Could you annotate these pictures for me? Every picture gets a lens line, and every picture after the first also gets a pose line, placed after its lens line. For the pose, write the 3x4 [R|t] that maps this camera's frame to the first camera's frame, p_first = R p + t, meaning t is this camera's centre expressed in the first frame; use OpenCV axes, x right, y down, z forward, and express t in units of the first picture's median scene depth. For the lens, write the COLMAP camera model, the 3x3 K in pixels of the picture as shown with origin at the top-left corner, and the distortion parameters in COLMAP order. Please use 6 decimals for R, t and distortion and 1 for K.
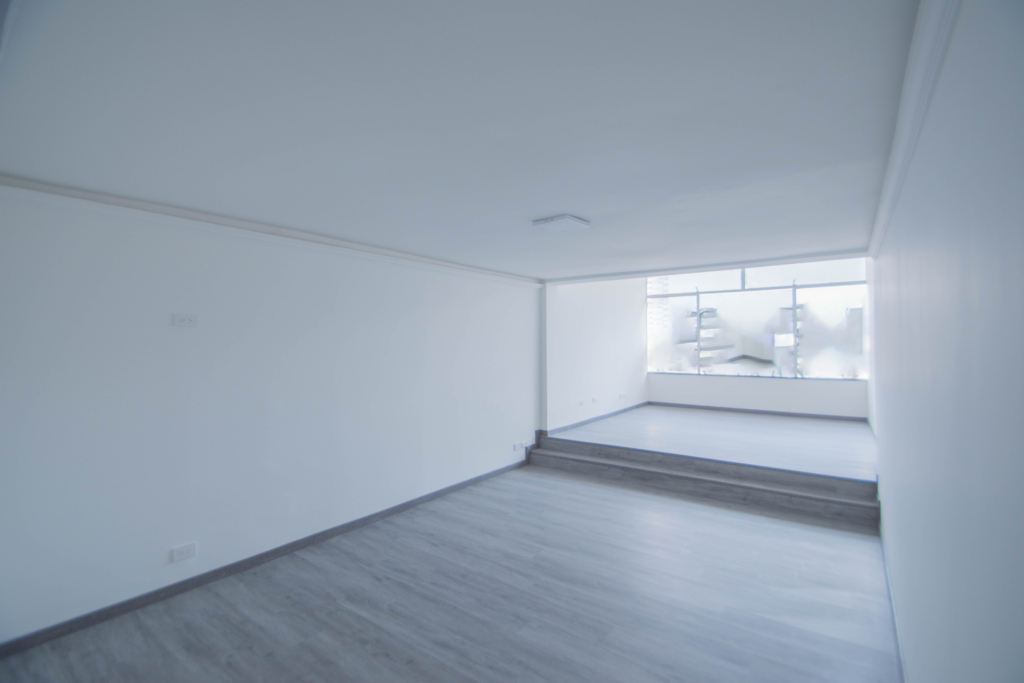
lens RADIAL K [[455.2, 0, 520.2], [0, 455.2, 335.4], [0, 0, 1]] dist [0.012773, -0.018203]
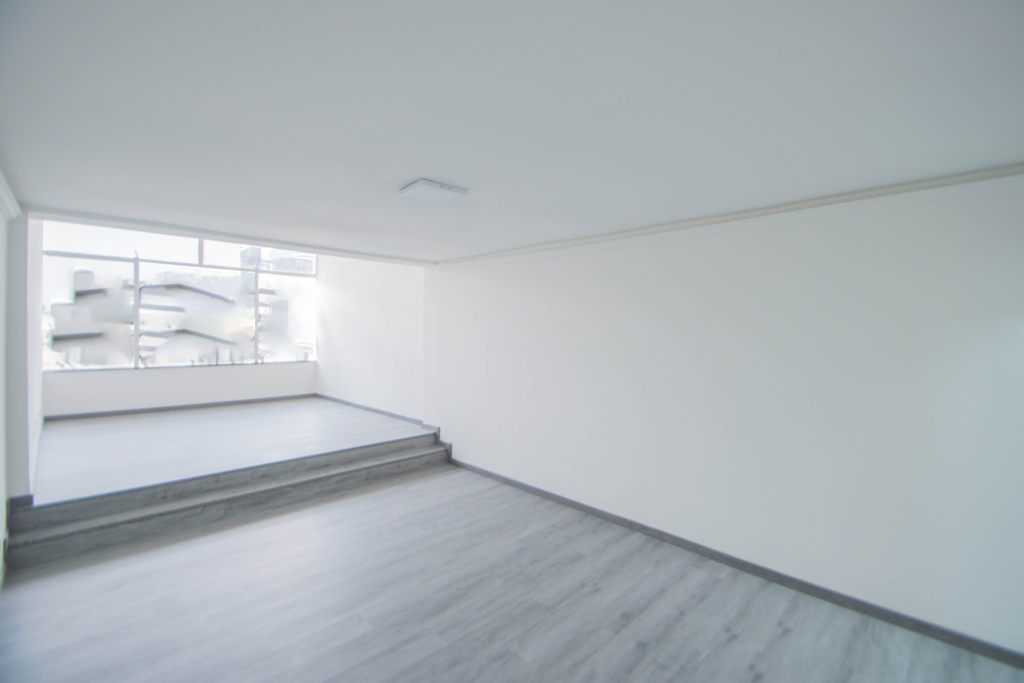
lens RADIAL K [[455.2, 0, 520.2], [0, 455.2, 335.4], [0, 0, 1]] dist [0.012773, -0.018203]
pose [[0.145865, -0.008038, 0.989272, -0.385524], [-0.033543, 0.999352, 0.013065, 0.000455], [-0.988736, -0.035089, 0.145501, 0.392986]]
